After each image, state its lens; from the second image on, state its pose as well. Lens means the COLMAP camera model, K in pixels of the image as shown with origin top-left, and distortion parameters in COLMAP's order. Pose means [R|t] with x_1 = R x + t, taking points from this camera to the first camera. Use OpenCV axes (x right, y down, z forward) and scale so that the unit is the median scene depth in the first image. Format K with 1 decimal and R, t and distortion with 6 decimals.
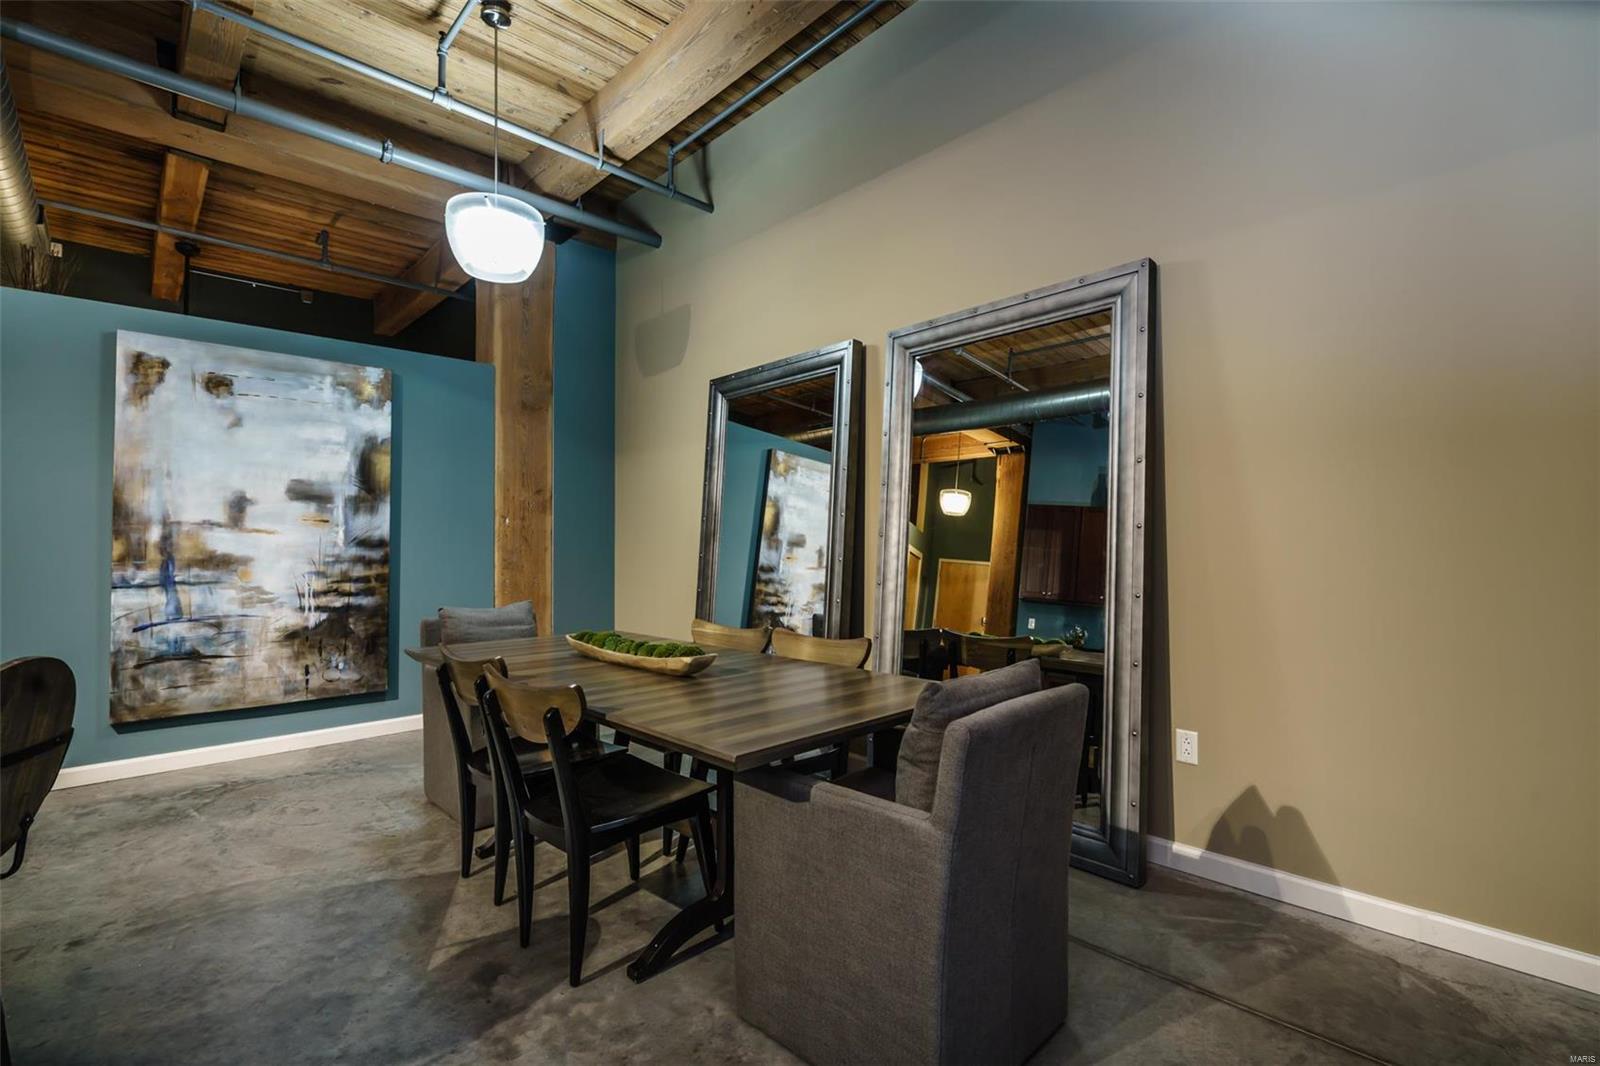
lens RADIAL K [[718.2, 0, 800.9], [0, 718.2, 531.9], [0, 0, 1]] dist [-0.008925, 0.002925]
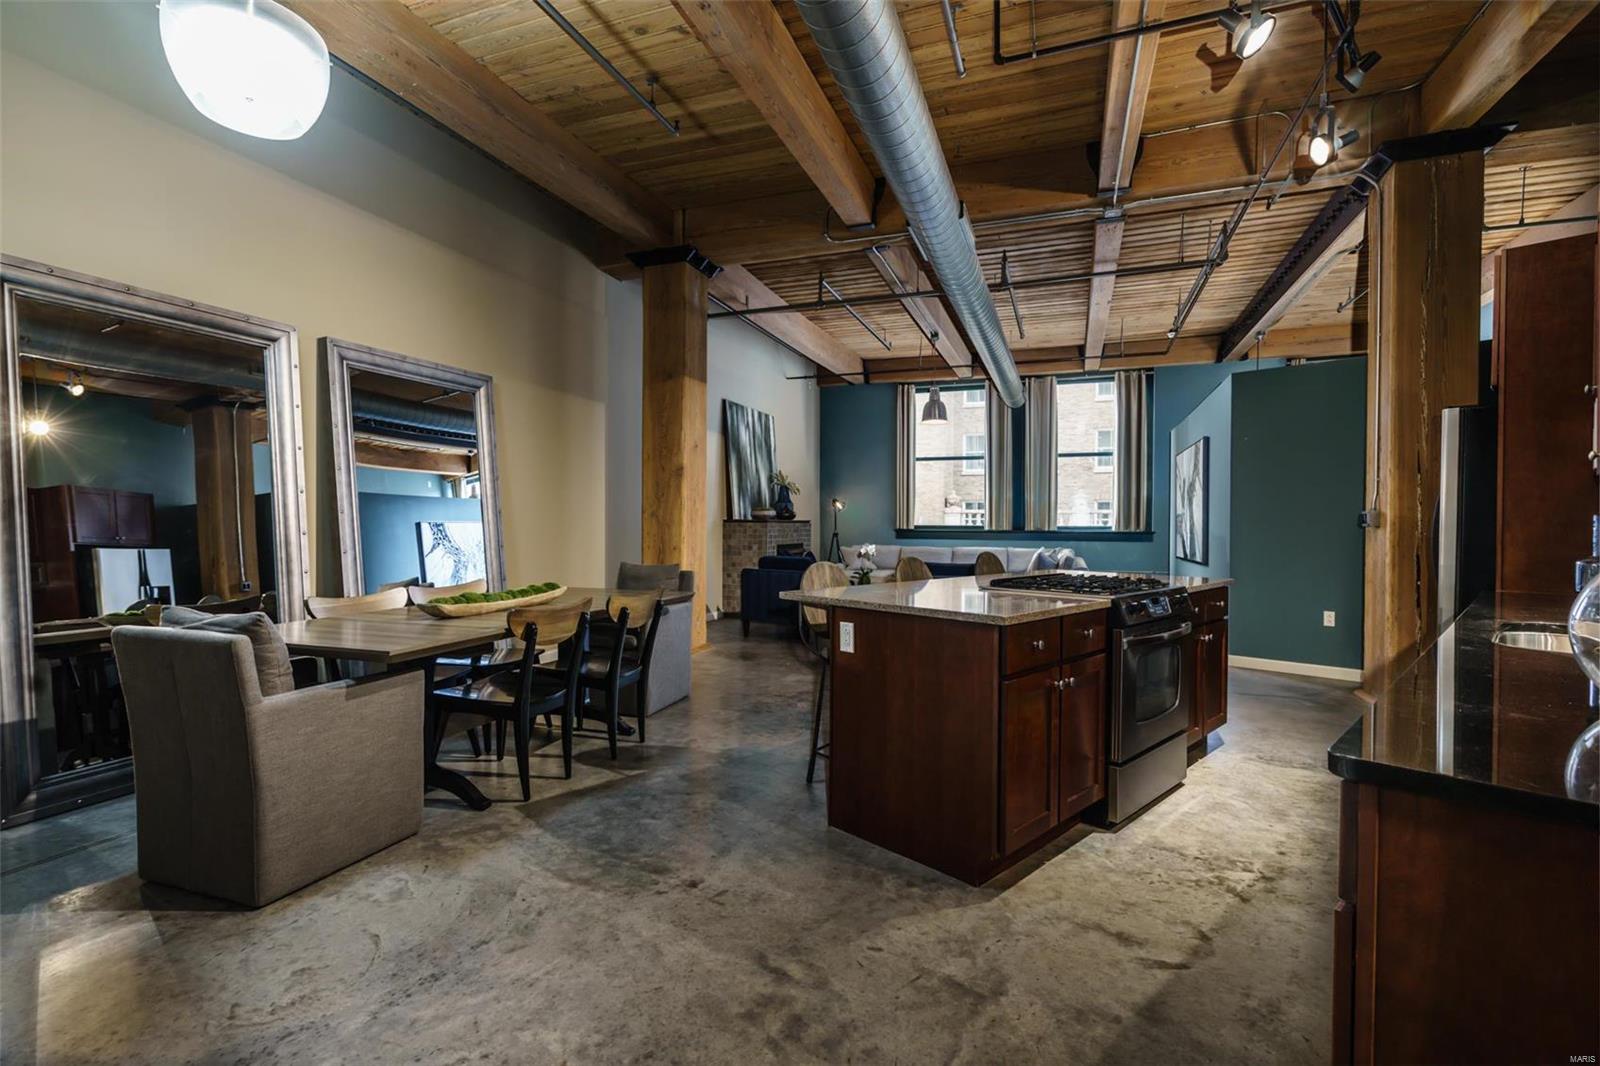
lens RADIAL K [[718.2, 0, 793.8], [0, 718.2, 530.7], [0, 0, 1]] dist [-0.008925, 0.002925]
pose [[-0.428511, -0.011175, 0.903468, -1.172629], [-0.016931, 0.999847, 0.004337, 0.016474], [-0.903378, -0.013438, -0.428634, 0.759388]]
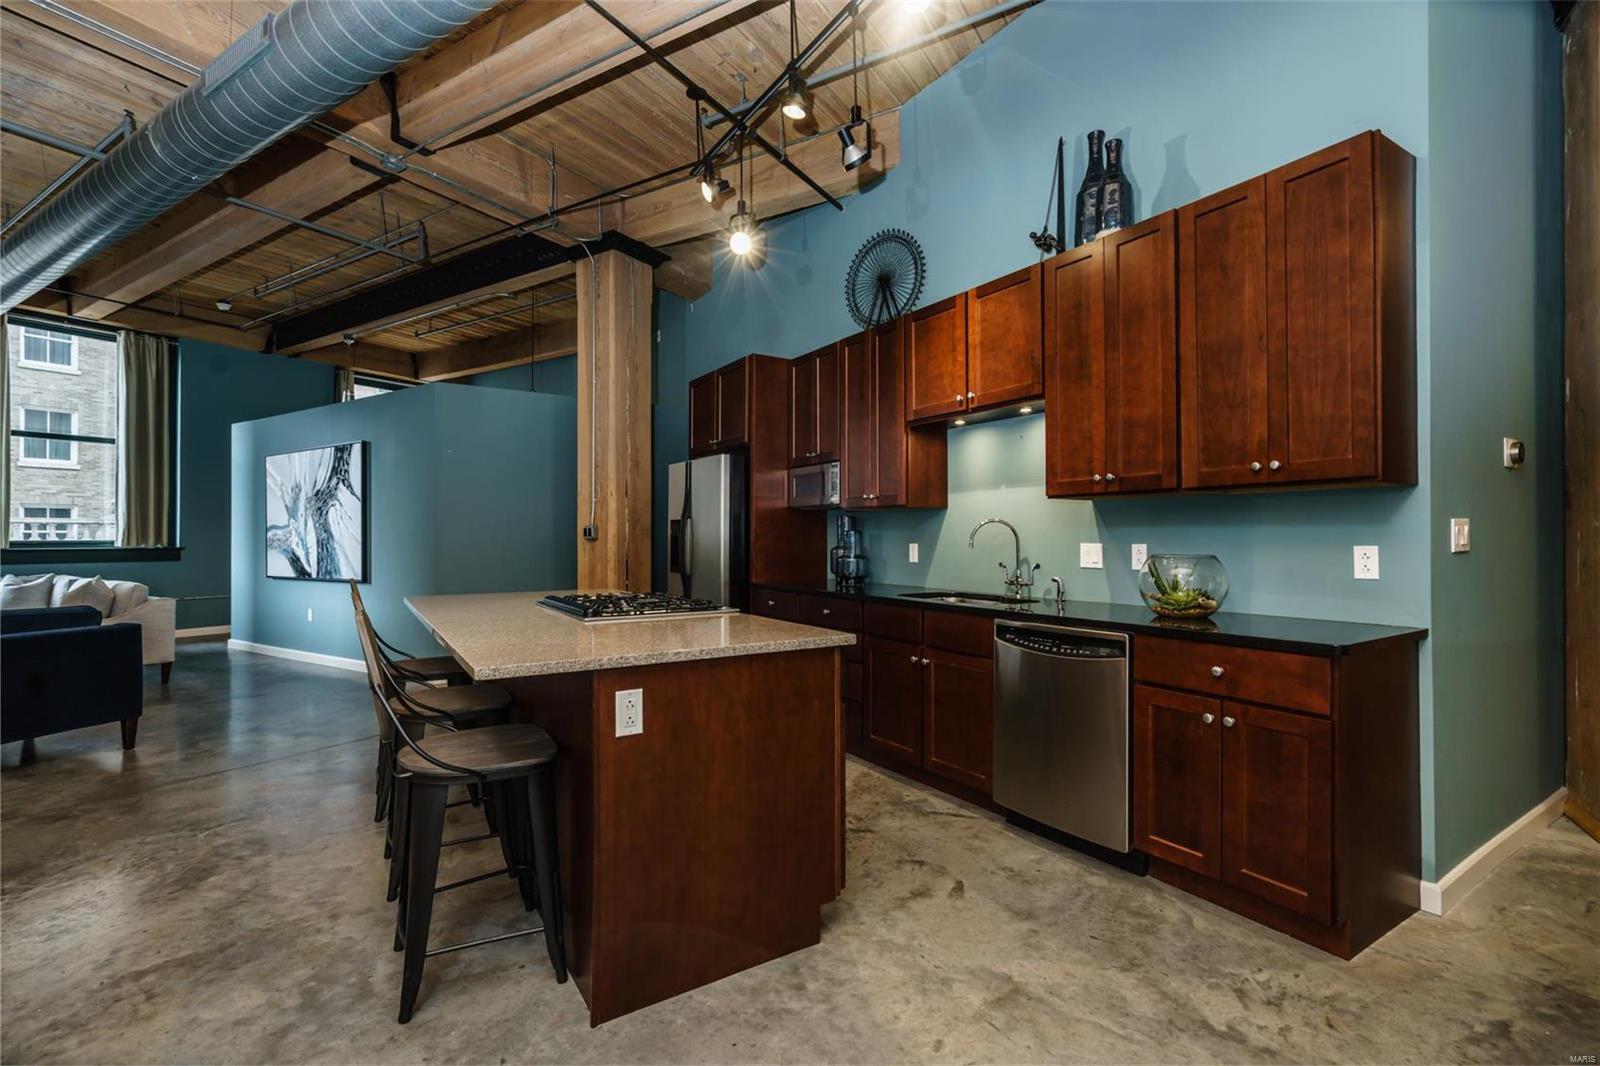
lens RADIAL K [[718.2, 0, 798.5], [0, 718.2, 531.0], [0, 0, 1]] dist [-0.008925, 0.002925]
pose [[-0.967648, 0.000756, -0.252304, -0.529389], [0.006271, 0.999759, -0.021053, 0.016788], [0.252228, -0.021954, -0.967419, 0.887671]]
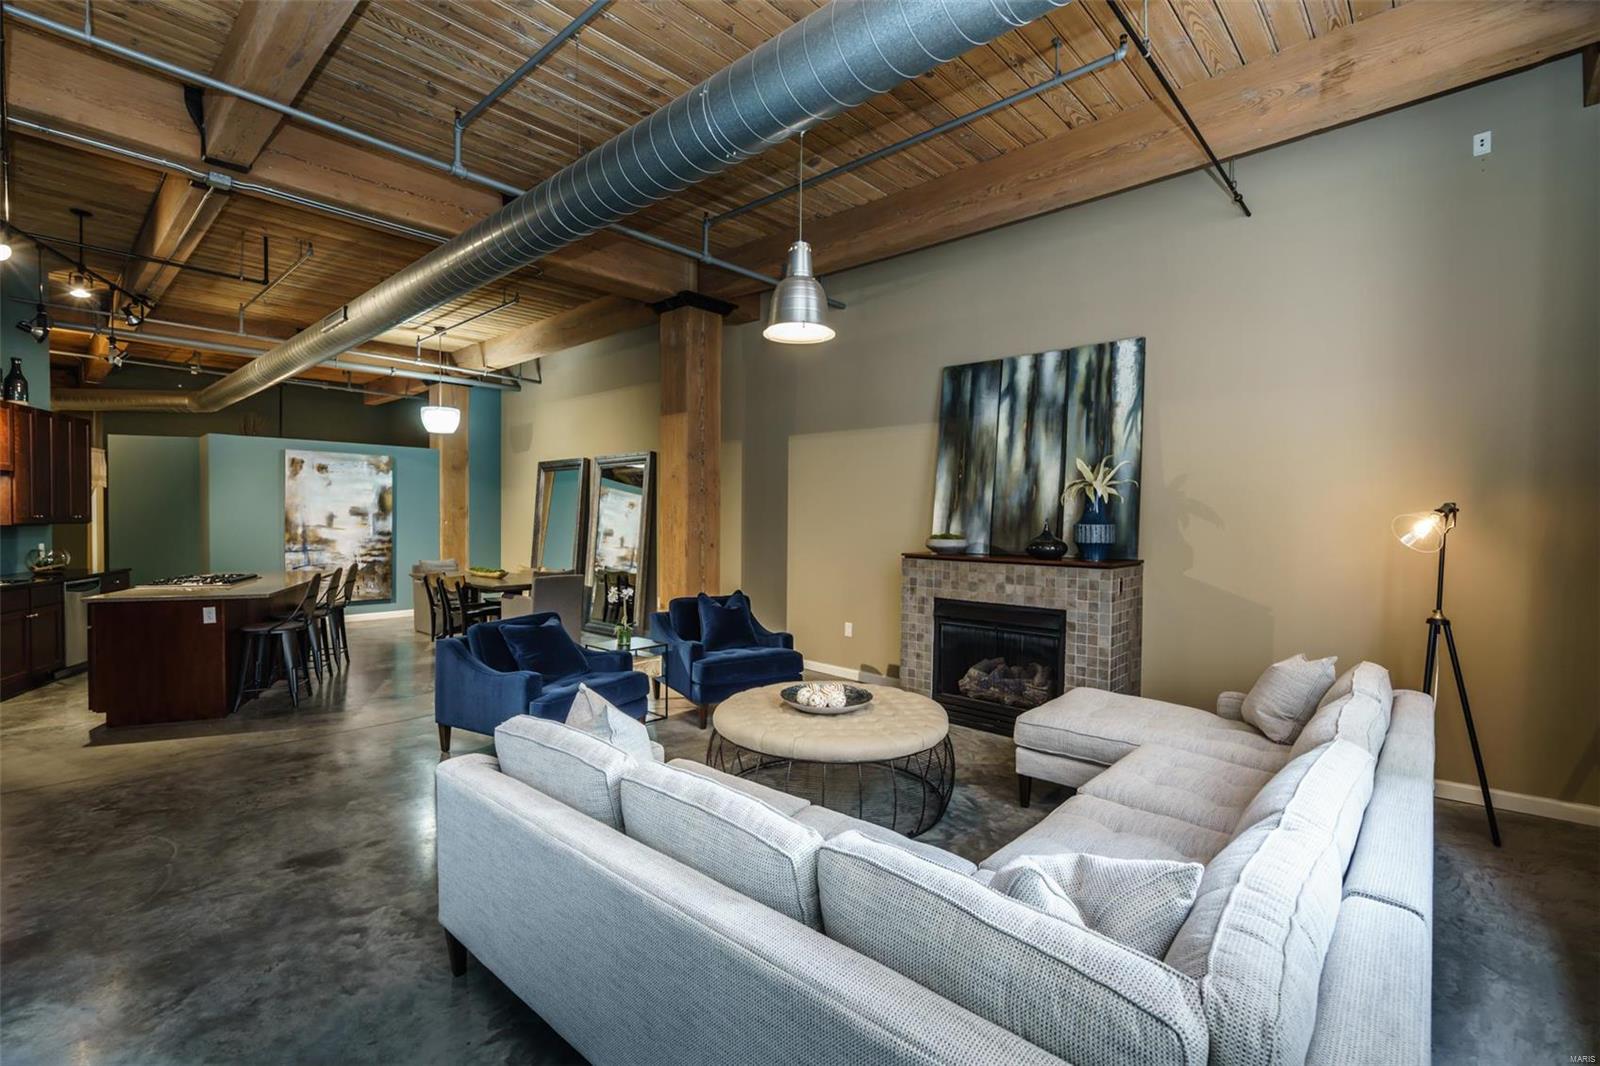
lens RADIAL K [[718.2, 0, 798.0], [0, 718.2, 535.0], [0, 0, 1]] dist [-0.008925, 0.002925]
pose [[0.997770, 0.010413, 0.065926, 0.647489], [-0.012987, 0.999165, 0.038729, -0.097957], [-0.065468, -0.039499, 0.997073, -1.563838]]
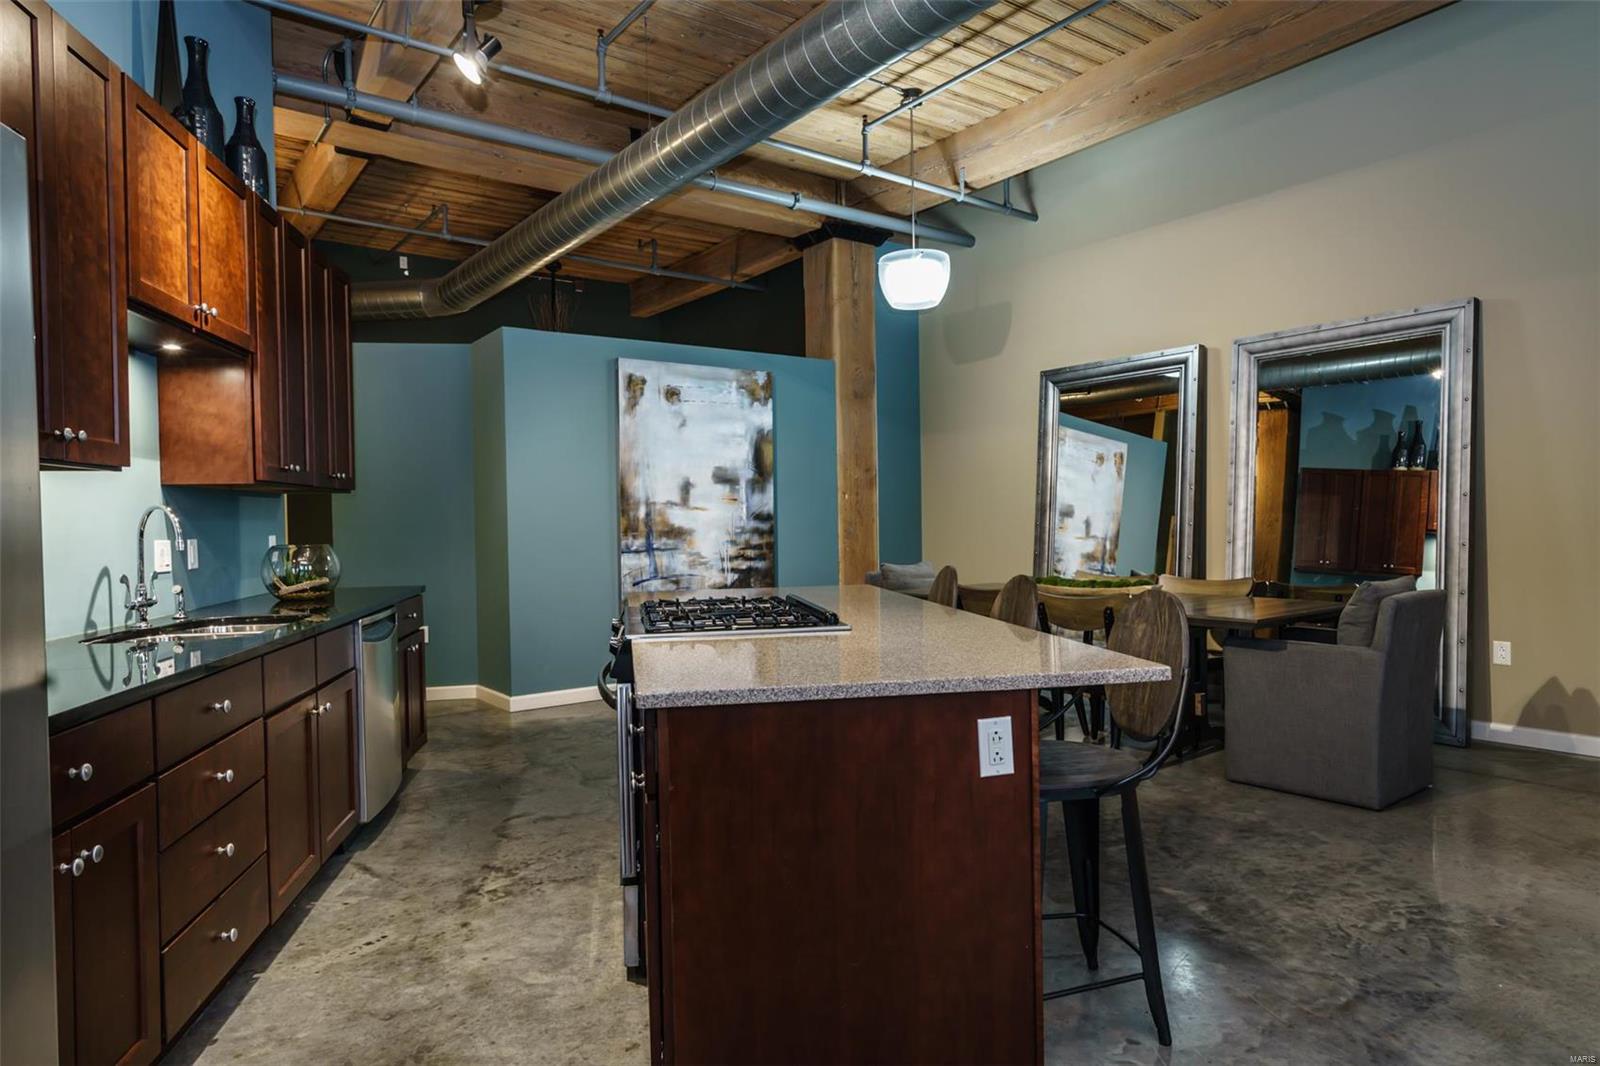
lens RADIAL K [[932.1, 0, 794.0], [0, 932.1, 532.6], [0, 0, 1]] dist [-0.004956, 0.008378]
pose [[0.991912, -0.012175, -0.126339, -0.401595], [0.016401, 0.999338, 0.032463, -0.009794], [0.125860, -0.034273, 0.991456, -0.649825]]
